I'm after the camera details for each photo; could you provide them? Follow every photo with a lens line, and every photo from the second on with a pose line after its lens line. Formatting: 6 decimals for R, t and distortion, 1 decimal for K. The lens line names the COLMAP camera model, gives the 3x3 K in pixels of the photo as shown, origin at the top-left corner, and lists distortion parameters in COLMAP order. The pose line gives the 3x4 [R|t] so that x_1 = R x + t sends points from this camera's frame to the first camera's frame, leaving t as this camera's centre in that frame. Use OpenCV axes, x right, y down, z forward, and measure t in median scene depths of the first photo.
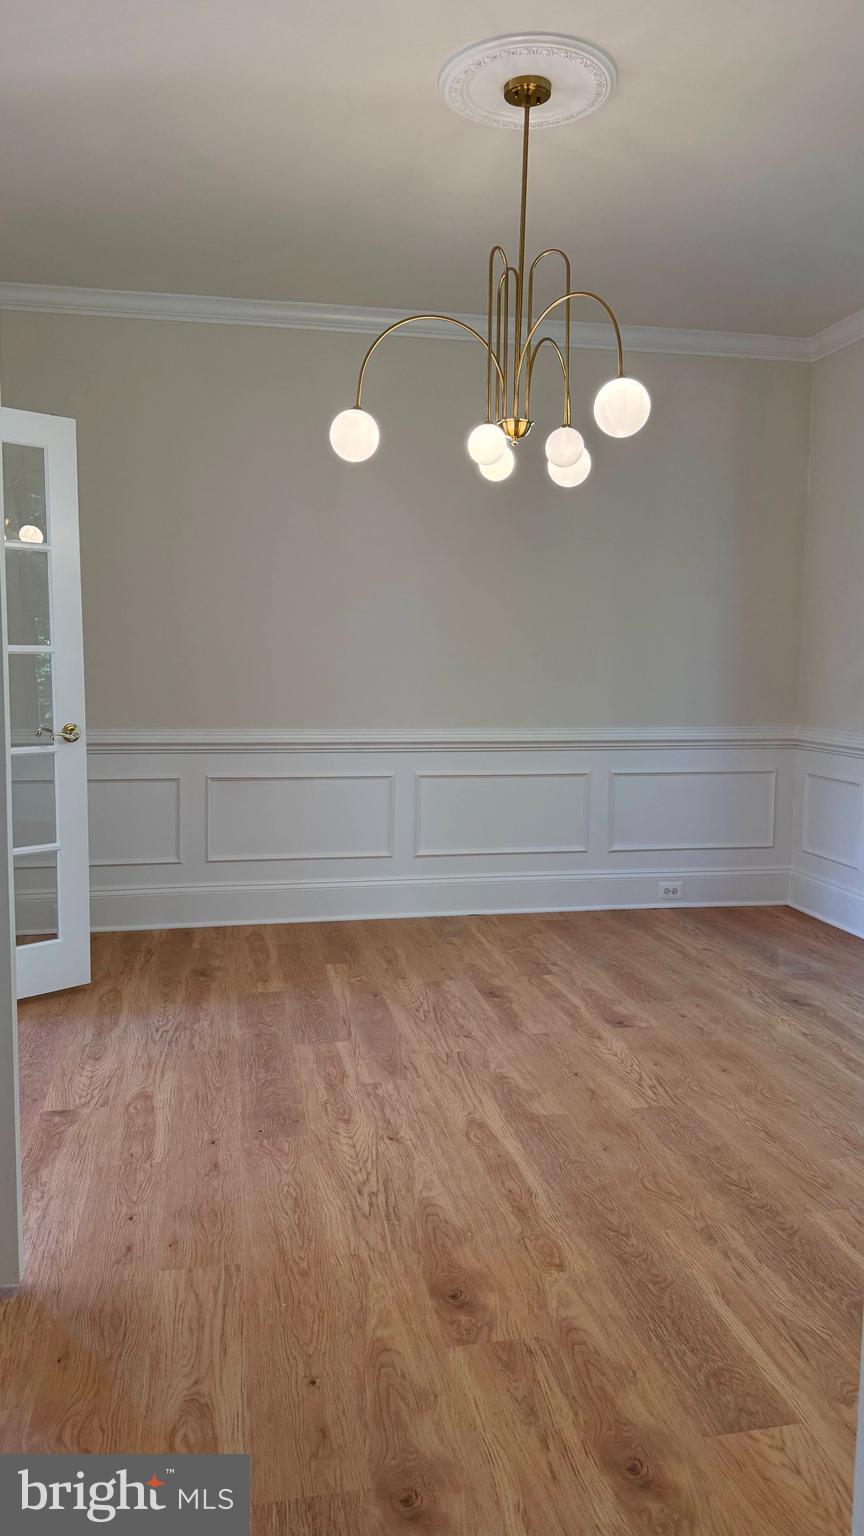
lens RADIAL K [[1077.1, 0, 433.6], [0, 1077.1, 766.1], [0, 0, 1]] dist [-0.006313, -0.002598]
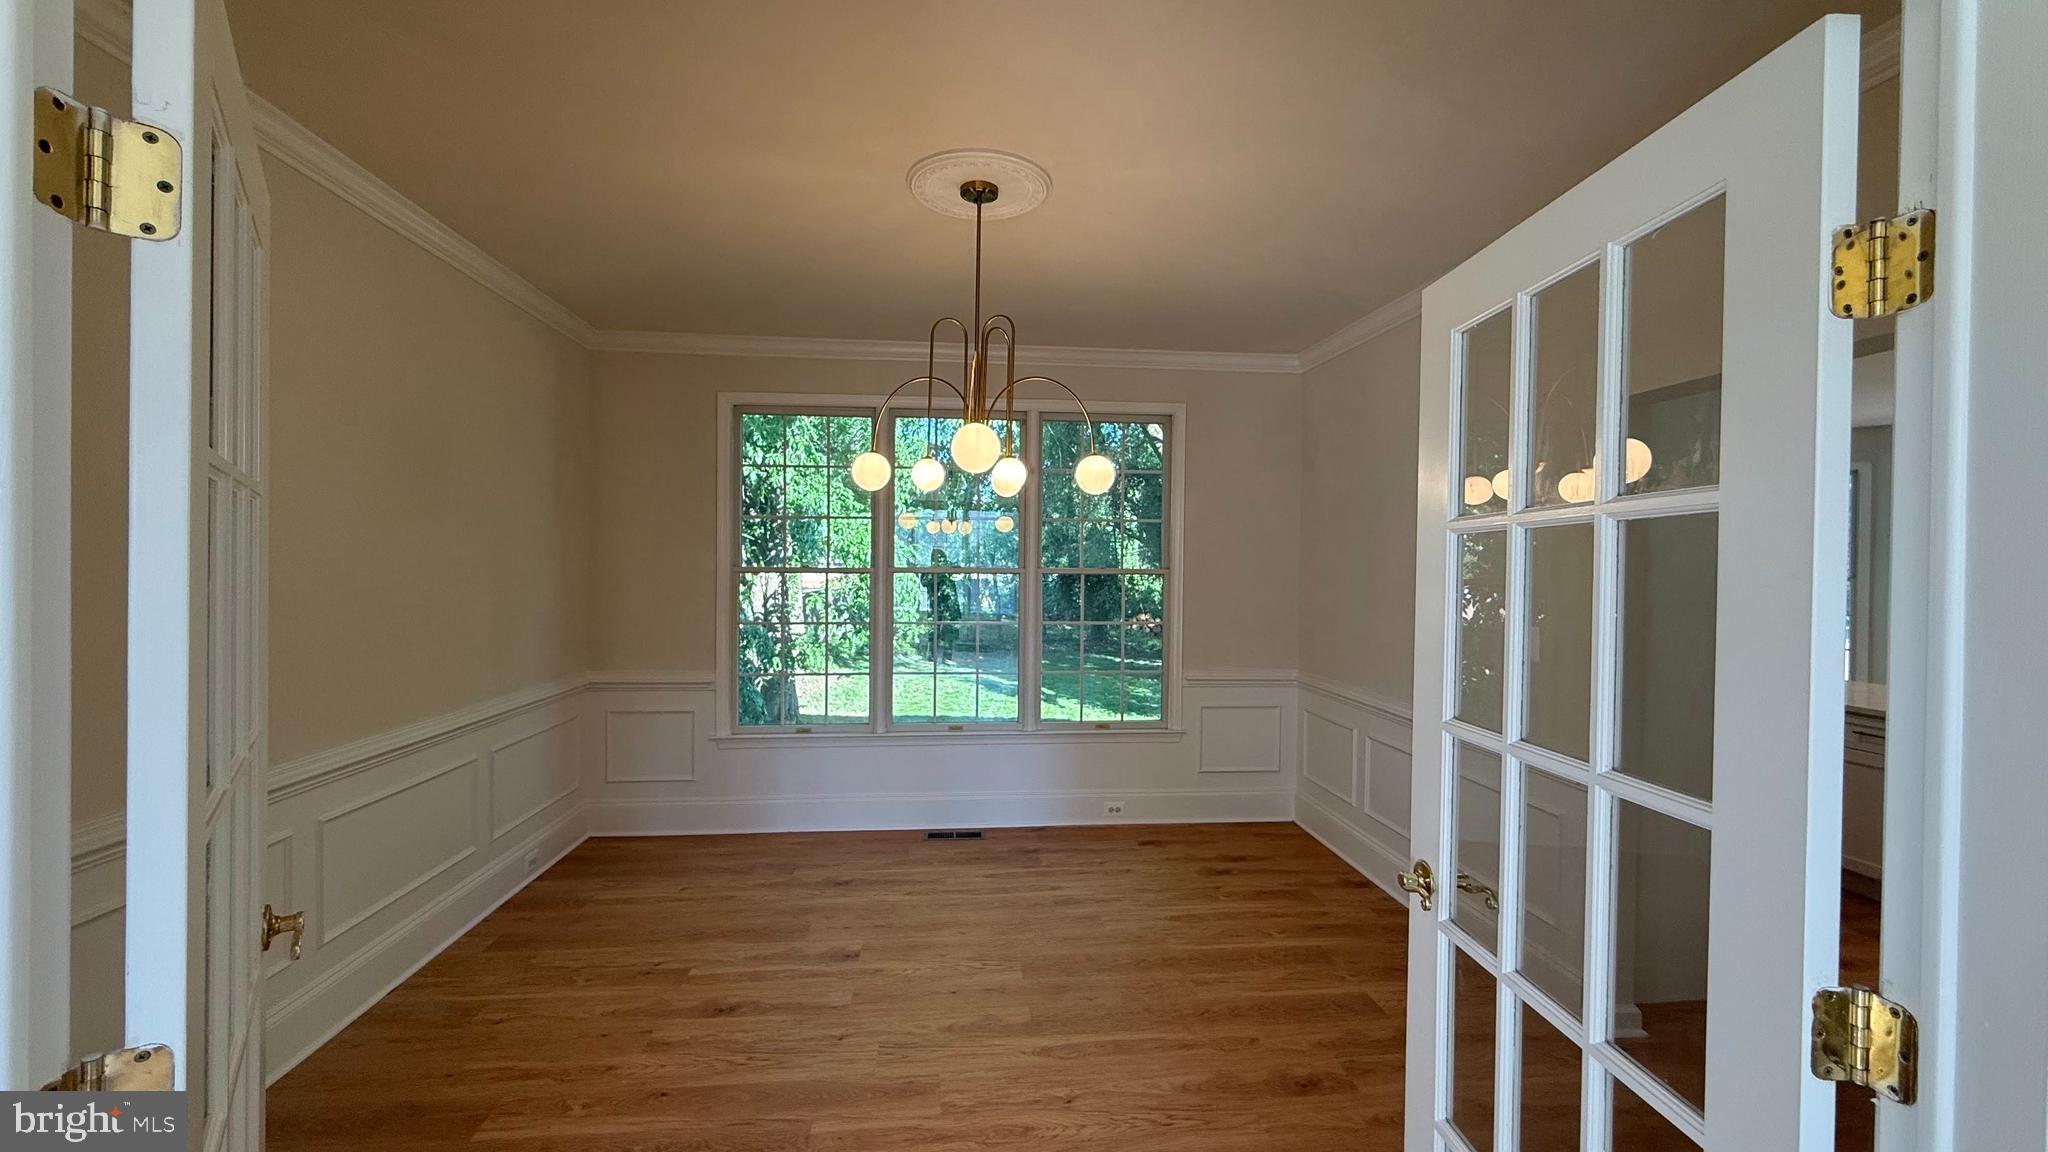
lens RADIAL K [[817.1, 0, 1027.5], [0, 817.1, 568.3], [0, 0, 1]] dist [0.002264, 0.000302]
pose [[0.097864, -0.022827, 0.994938, -0.722945], [0.094631, 0.995420, 0.013530, -0.178267], [-0.990690, 0.092828, 0.099576, 0.759180]]
